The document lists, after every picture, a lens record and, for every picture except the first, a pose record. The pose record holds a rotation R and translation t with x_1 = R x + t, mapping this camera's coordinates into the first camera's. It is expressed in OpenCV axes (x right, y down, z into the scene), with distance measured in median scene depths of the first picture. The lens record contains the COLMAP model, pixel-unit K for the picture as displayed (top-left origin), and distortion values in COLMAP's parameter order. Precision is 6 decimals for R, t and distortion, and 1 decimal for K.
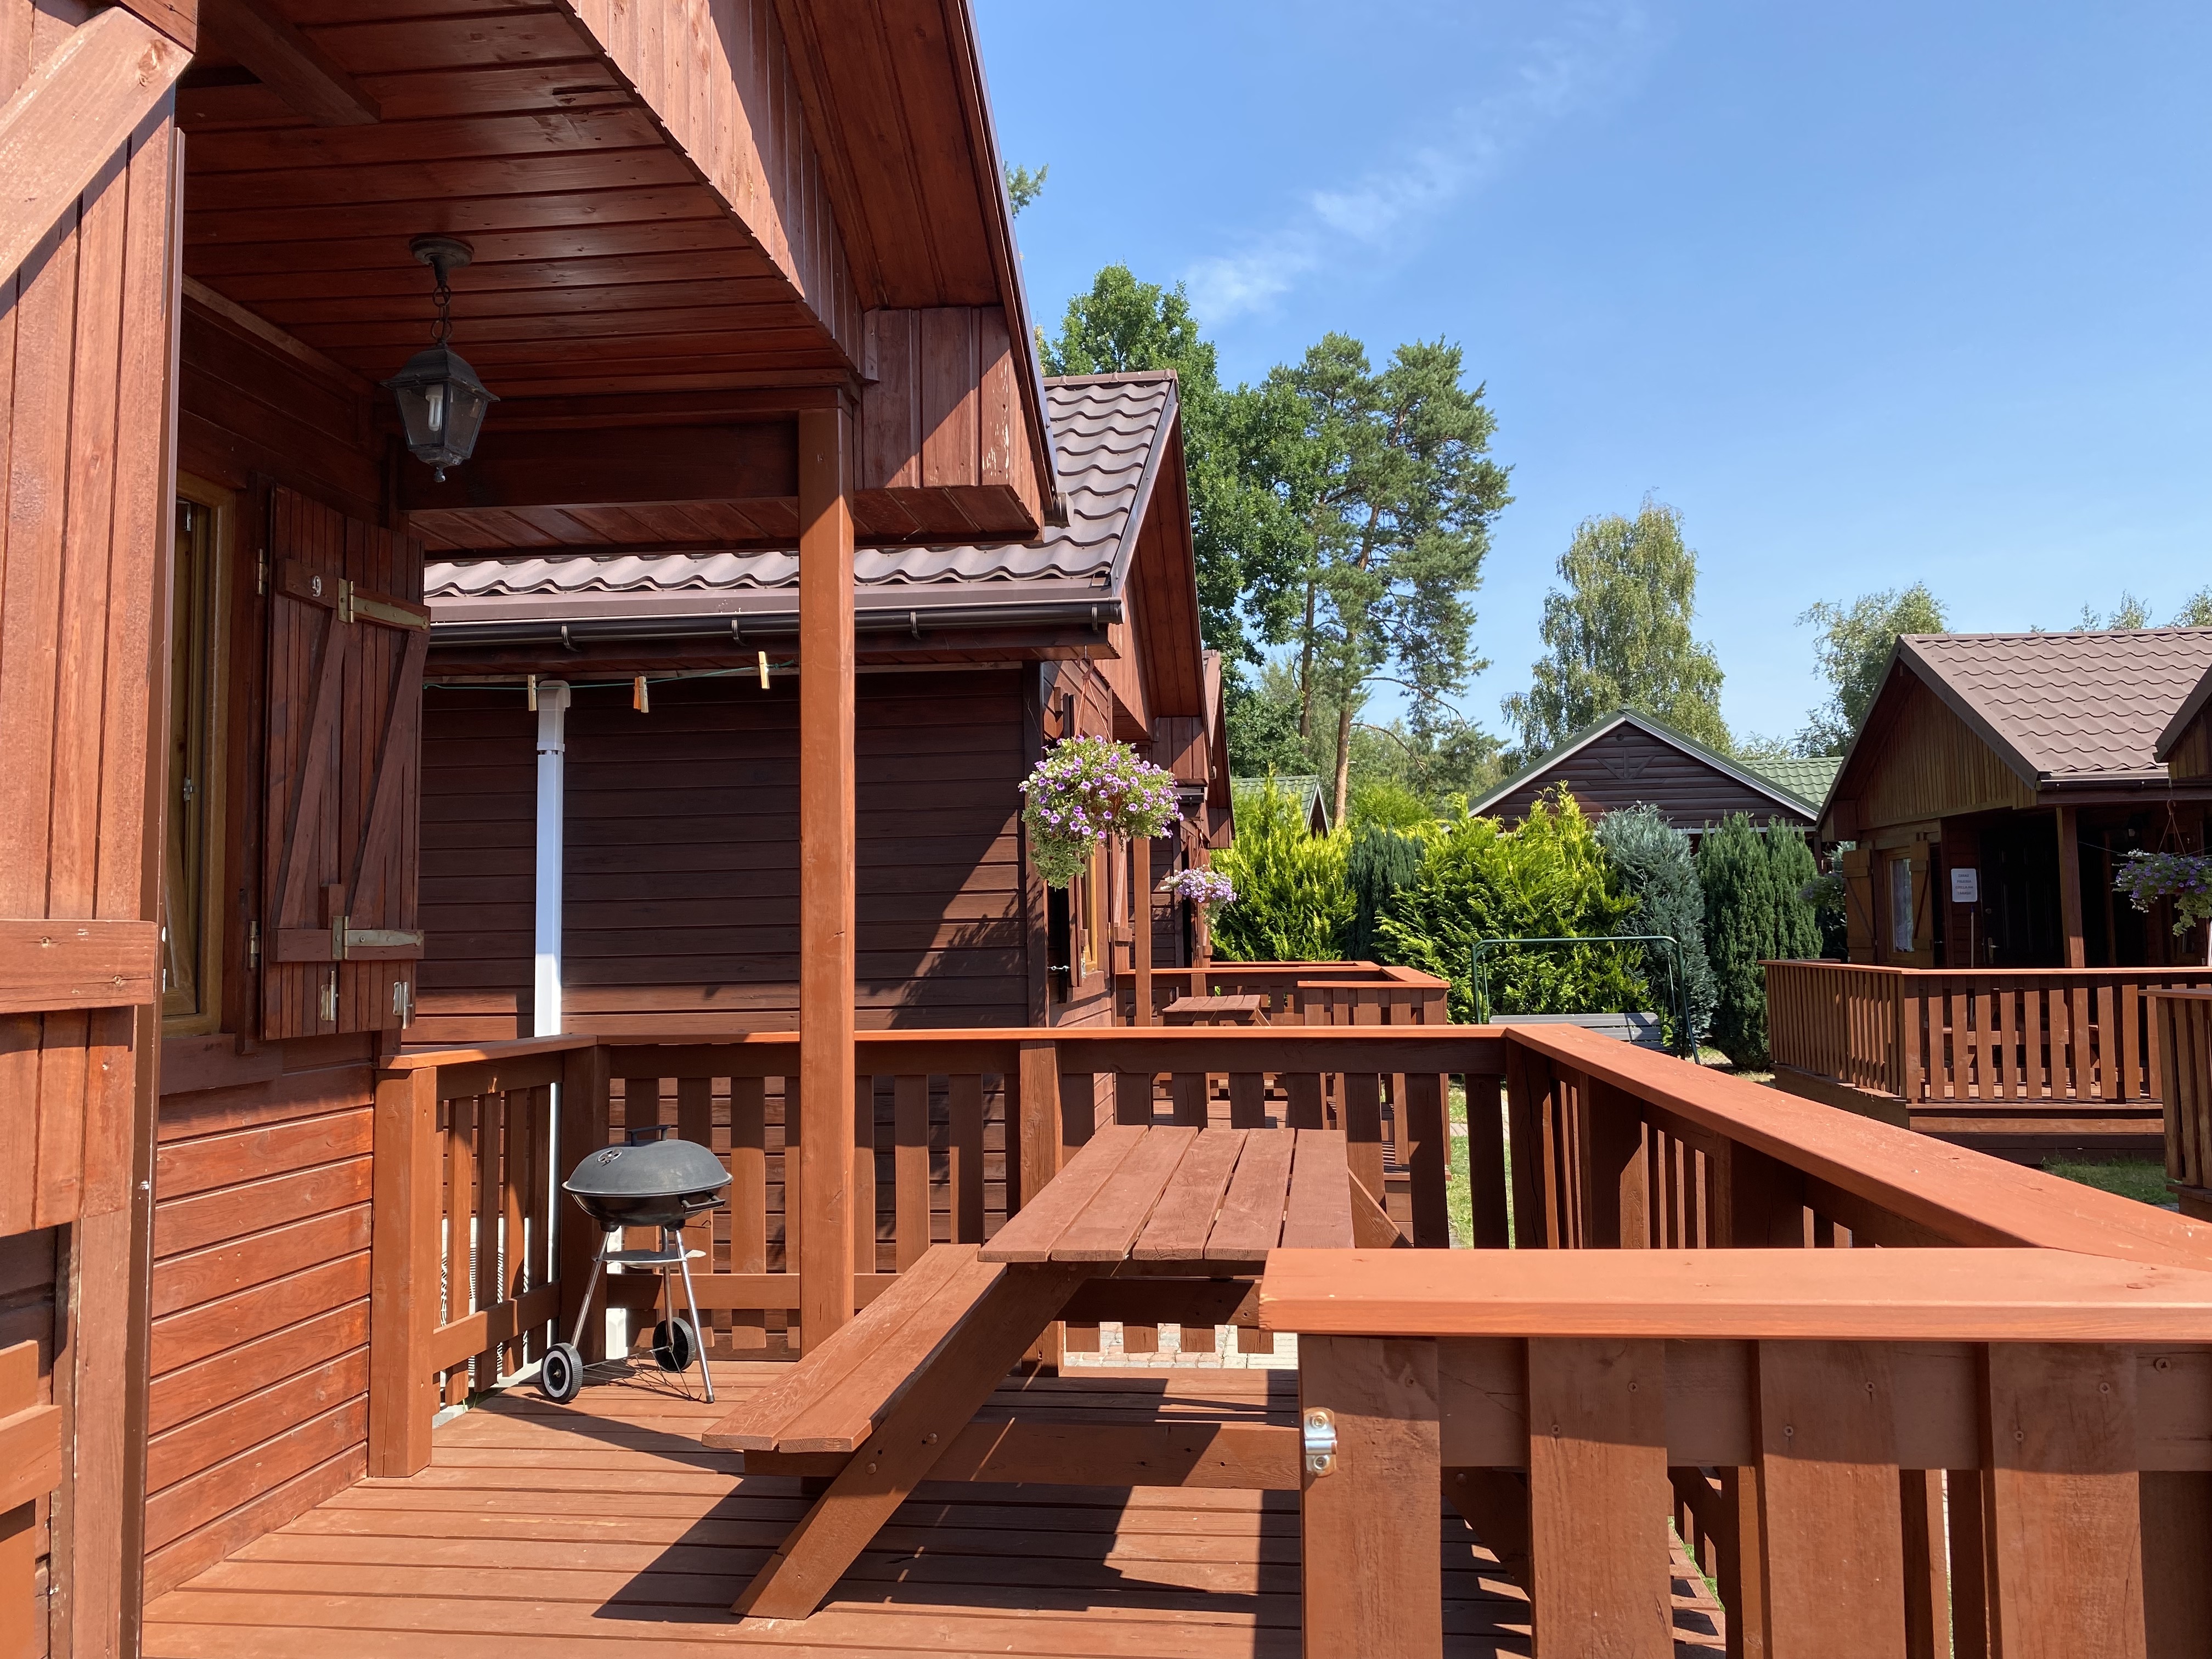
lens RADIAL K [[1685.9, 0, 1095.0], [0, 1685.9, 818.5], [0, 0, 1]] dist [0.093312, -0.136293]
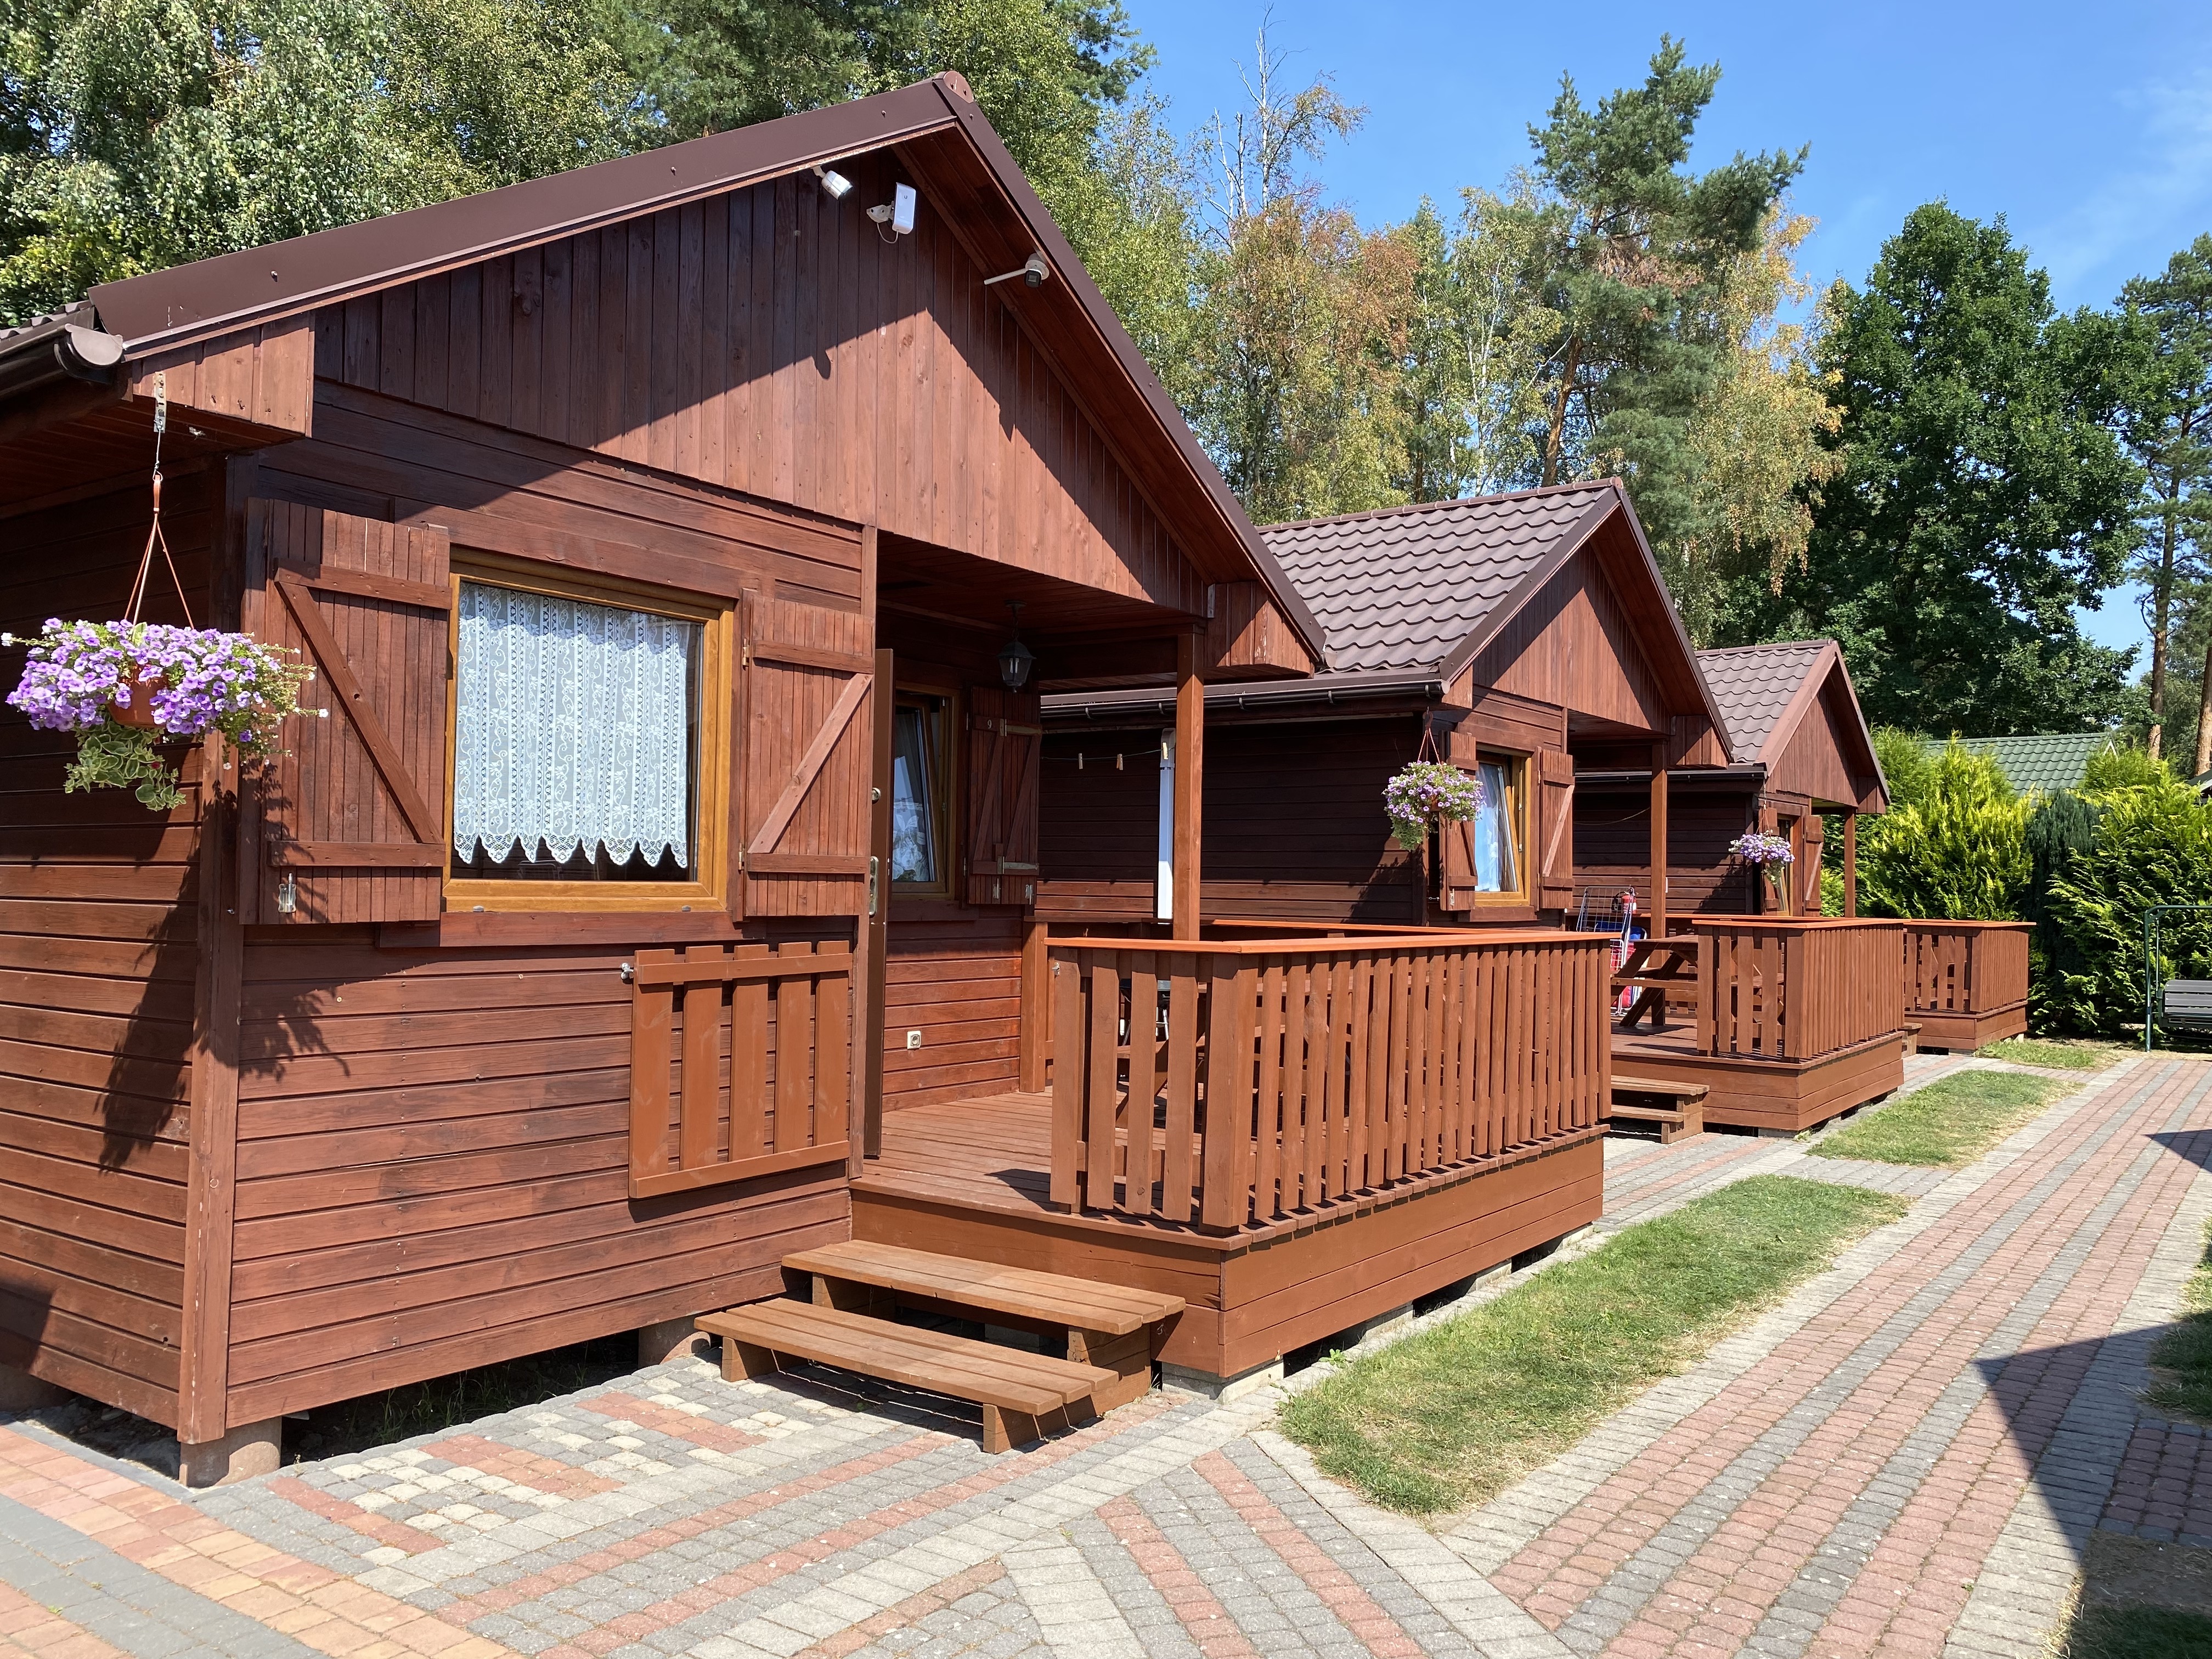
lens RADIAL K [[1708.7, 0, 1093.4], [0, 1708.7, 817.3], [0, 0, 1]] dist [0.039720, -0.048782]
pose [[0.873203, 0.008717, -0.487279, 0.167153], [0.005455, 0.999603, 0.027656, -0.012762], [0.487326, -0.026808, 0.872808, -0.206938]]
